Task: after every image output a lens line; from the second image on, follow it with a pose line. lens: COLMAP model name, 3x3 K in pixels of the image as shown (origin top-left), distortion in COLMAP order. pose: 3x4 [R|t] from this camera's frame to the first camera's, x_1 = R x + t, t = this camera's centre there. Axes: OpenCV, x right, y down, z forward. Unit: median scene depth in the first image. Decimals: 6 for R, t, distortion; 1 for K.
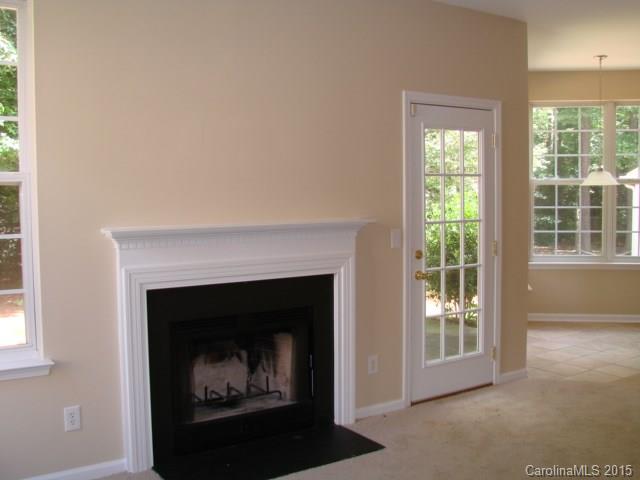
lens RADIAL K [[702.1, 0, 320.0], [0, 702.1, 240.0], [0, 0, 1]] dist [-0.117778, 0.032671]
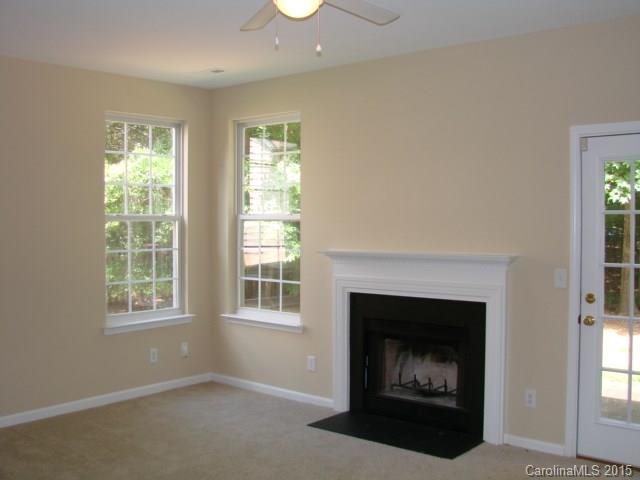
lens RADIAL K [[702.1, 0, 320.0], [0, 702.1, 240.0], [0, 0, 1]] dist [-0.117778, 0.032671]
pose [[0.269501, 0.029181, -0.962558, 0.452917], [-0.070777, 0.997438, 0.010422, -0.019796], [0.960396, 0.065318, 0.270876, 0.196377]]
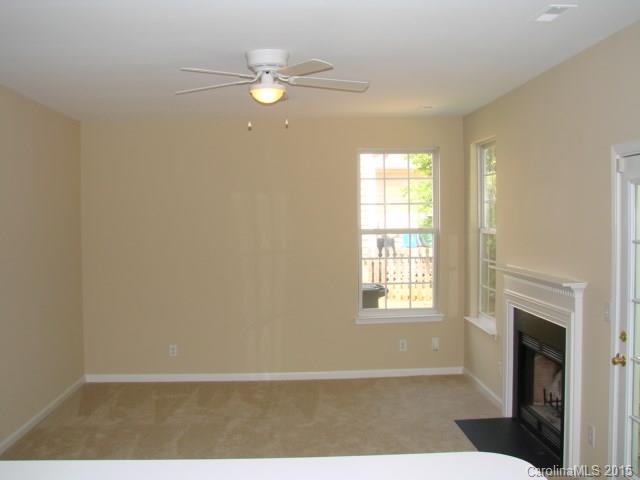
lens RADIAL K [[702.1, 0, 320.0], [0, 702.1, 240.0], [0, 0, 1]] dist [-0.117778, 0.032671]
pose [[-0.520491, 0.041521, -0.852857, 0.507069], [-0.047897, 0.995825, 0.077712, -0.069289], [0.852522, 0.081298, -0.516329, 0.544720]]
